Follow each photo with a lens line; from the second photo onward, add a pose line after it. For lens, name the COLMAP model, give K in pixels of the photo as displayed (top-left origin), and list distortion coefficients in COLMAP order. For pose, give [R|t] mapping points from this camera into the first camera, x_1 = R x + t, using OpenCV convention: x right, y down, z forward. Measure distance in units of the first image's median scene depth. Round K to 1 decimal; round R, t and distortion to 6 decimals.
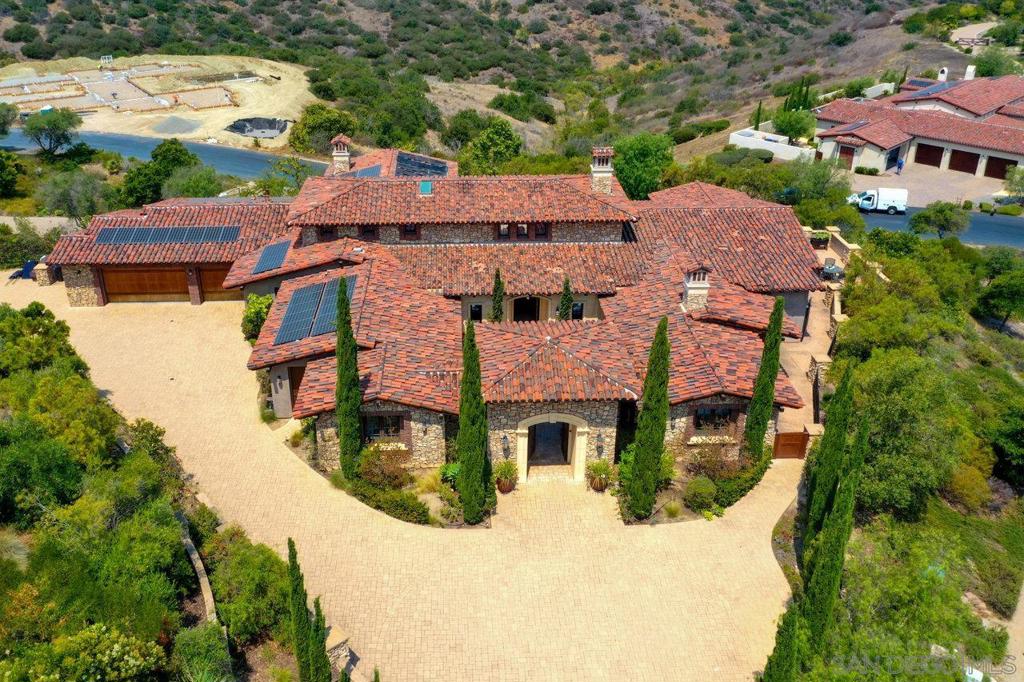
lens RADIAL K [[835.1, 0, 513.6], [0, 835.1, 339.6], [0, 0, 1]] dist [-0.015971, 0.005154]
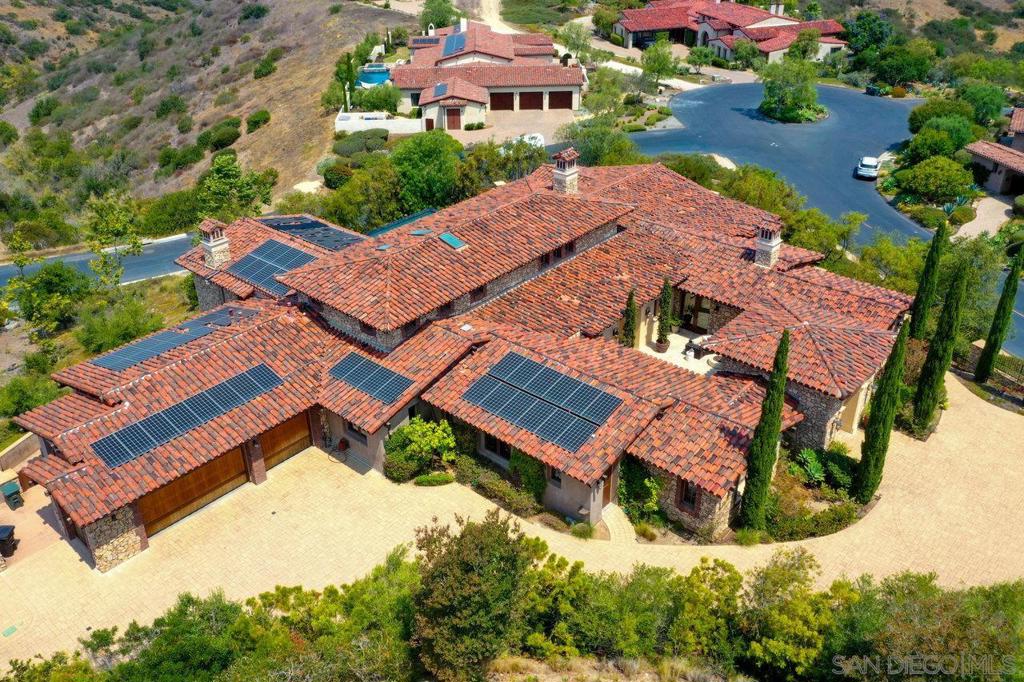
lens RADIAL K [[835.1, 0, 513.1], [0, 835.1, 342.6], [0, 0, 1]] dist [-0.015971, 0.005154]
pose [[0.710055, -0.368996, 0.599720, -0.298621], [0.346820, 0.924494, 0.158195, -0.094113], [-0.612811, 0.095668, 0.784417, 0.132162]]
